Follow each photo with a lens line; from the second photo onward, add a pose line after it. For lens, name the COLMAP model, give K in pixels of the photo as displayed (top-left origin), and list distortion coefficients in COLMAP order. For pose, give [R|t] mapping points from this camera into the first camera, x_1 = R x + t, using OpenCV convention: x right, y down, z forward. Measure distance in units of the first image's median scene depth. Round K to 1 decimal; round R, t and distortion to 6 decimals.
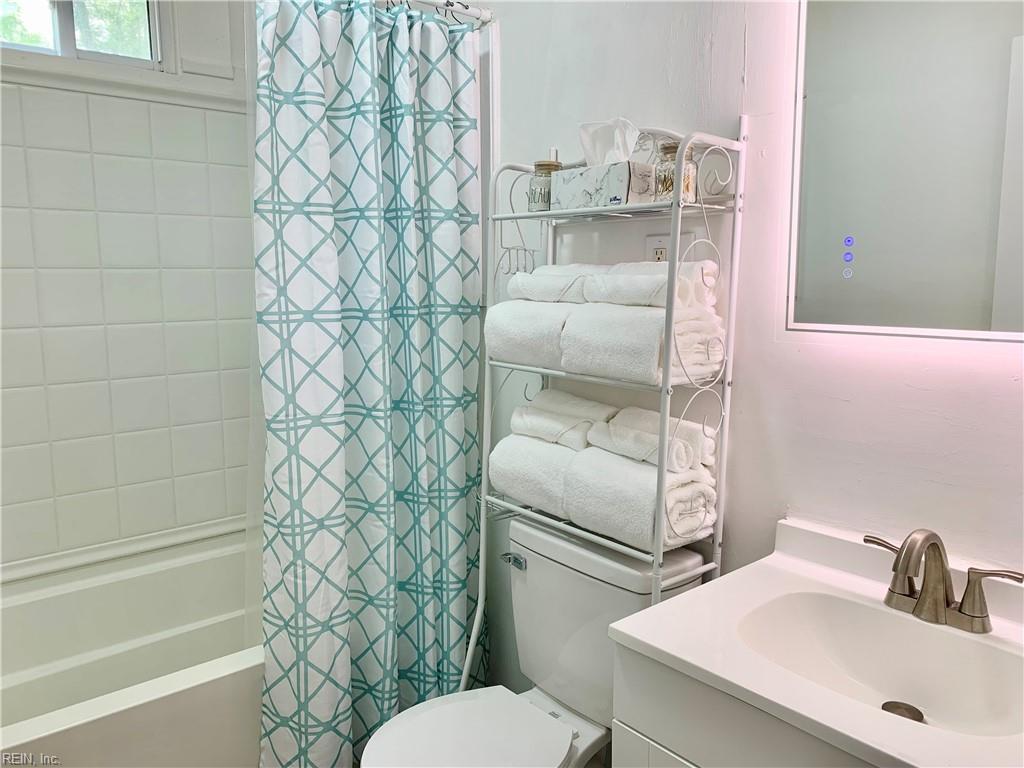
lens RADIAL K [[781.2, 0, 517.1], [0, 781.2, 386.9], [0, 0, 1]] dist [0.064789, -0.072421]
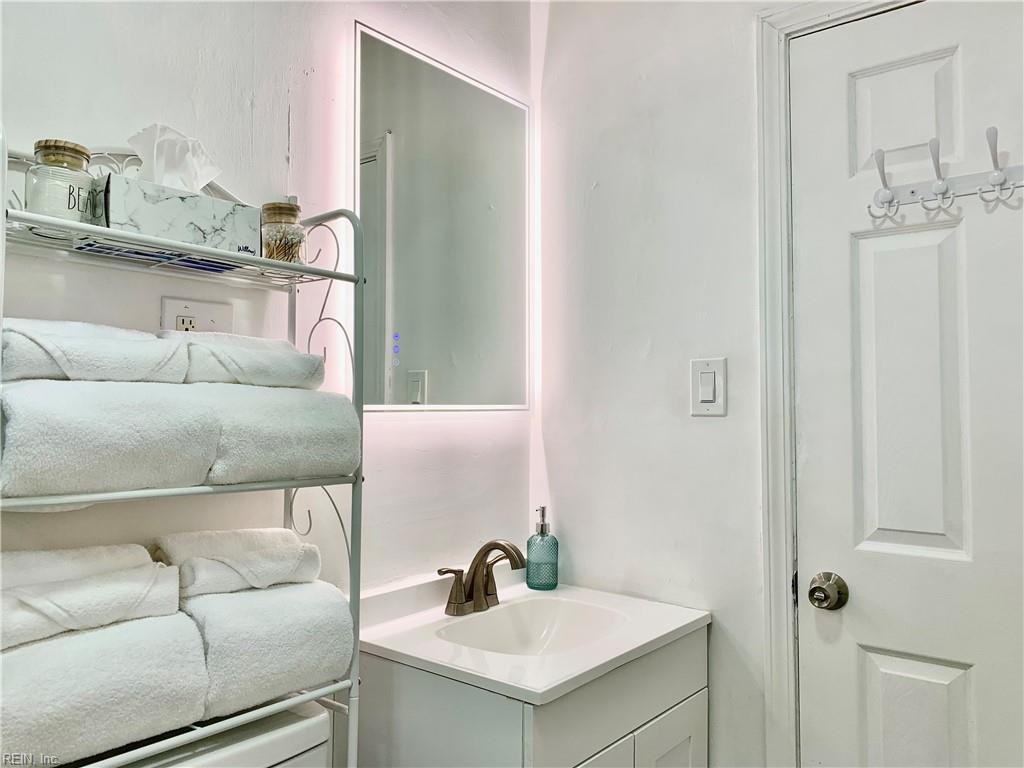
lens RADIAL K [[781.2, 0, 517.1], [0, 781.2, 386.9], [0, 0, 1]] dist [0.064789, -0.072421]
pose [[-0.192933, 0.026751, 0.980847, -0.681451], [0.142001, 0.989866, 0.000935, -0.068829], [-0.970882, 0.139461, -0.194777, 0.911229]]
